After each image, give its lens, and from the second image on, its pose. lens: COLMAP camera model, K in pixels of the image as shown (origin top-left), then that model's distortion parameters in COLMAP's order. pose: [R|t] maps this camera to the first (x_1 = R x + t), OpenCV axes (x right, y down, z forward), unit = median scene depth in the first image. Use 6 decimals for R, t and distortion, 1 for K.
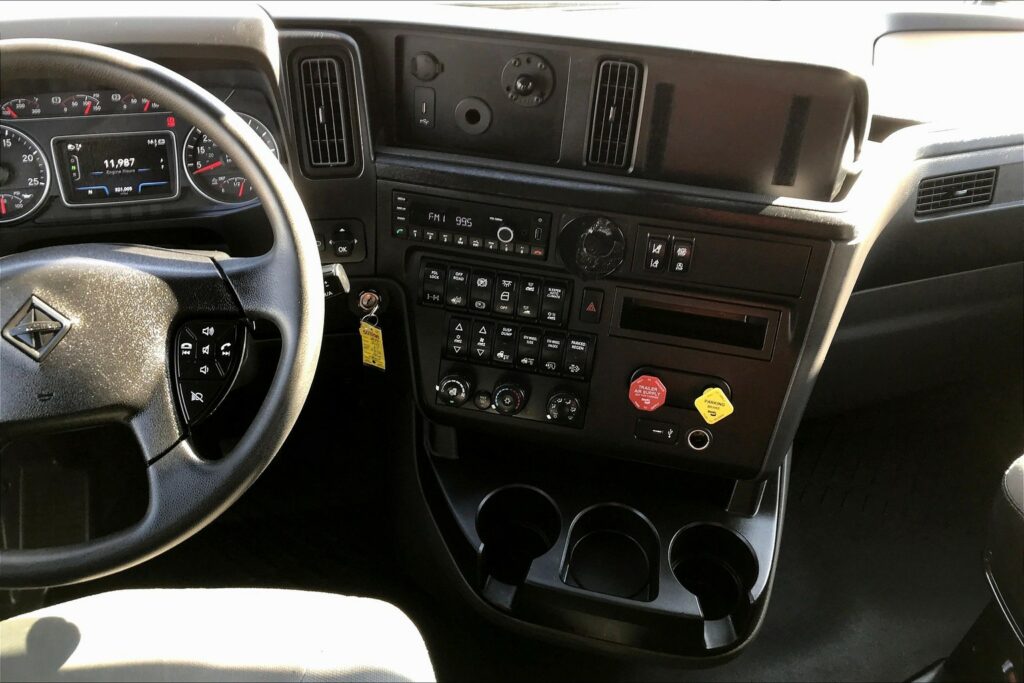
lens RADIAL K [[844.1, 0, 515.0], [0, 844.1, 340.0], [0, 0, 1]] dist [0.066343, -0.067467]
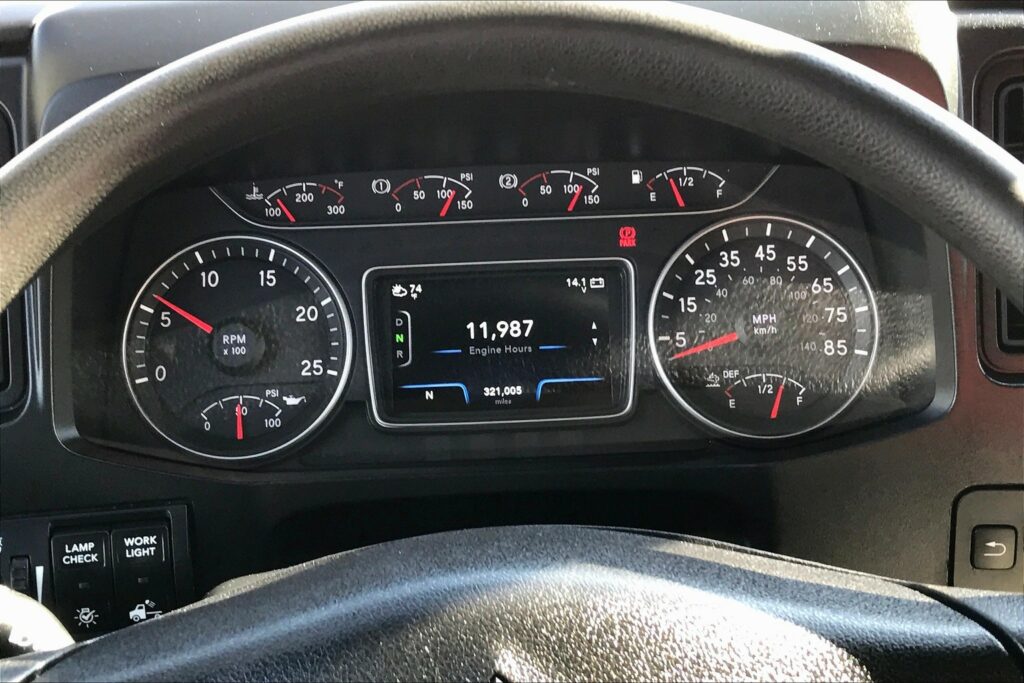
lens RADIAL K [[1629.3, 0, 507.1], [0, 1629.3, 334.5], [0, 0, 1]] dist [0.176545, 0.000000]
pose [[0.976785, 0.026018, -0.212634, -0.293063], [-0.074129, 0.972327, -0.221554, -0.027816], [0.200985, 0.232173, 0.951683, 0.241094]]
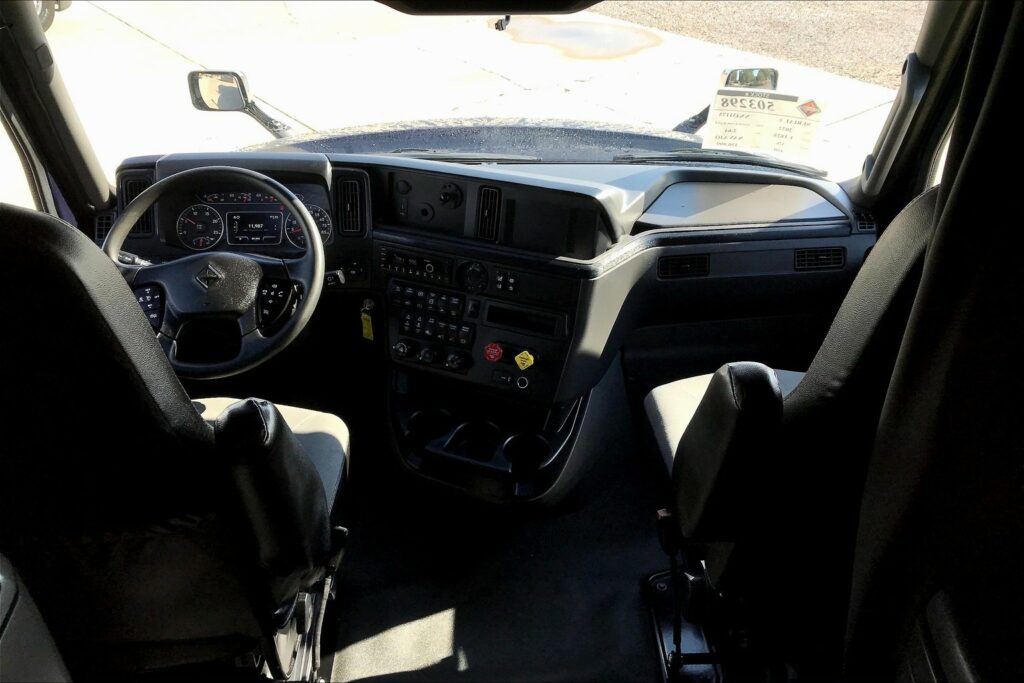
lens RADIAL K [[844.1, 0, 512.4], [0, 844.1, 341.3], [0, 0, 1]] dist [0.066343, -0.067467]
pose [[0.983806, 0.070123, -0.164953, 0.511163], [-0.094858, 0.984546, -0.147208, 0.314212], [0.152081, 0.160471, 0.975254, -0.872963]]
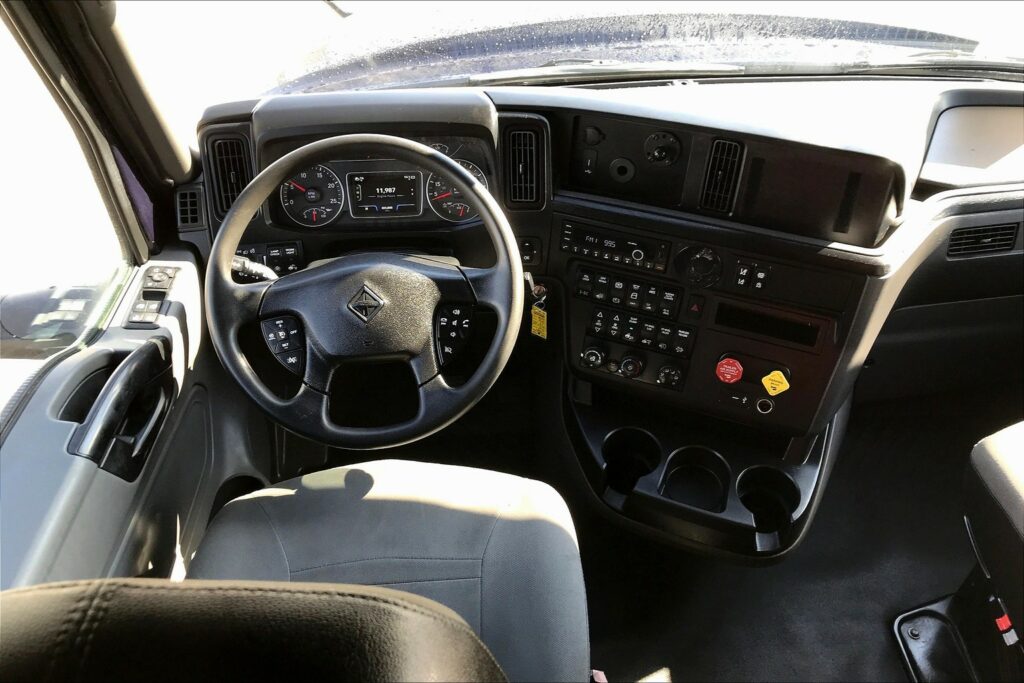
lens RADIAL K [[844.1, 0, 515.4], [0, 844.1, 343.8], [0, 0, 1]] dist [0.066343, -0.067467]
pose [[0.986715, 0.078970, -0.141978, -0.000733], [-0.072131, 0.996002, 0.052695, -0.032238], [0.145571, -0.041754, 0.988466, -0.471614]]
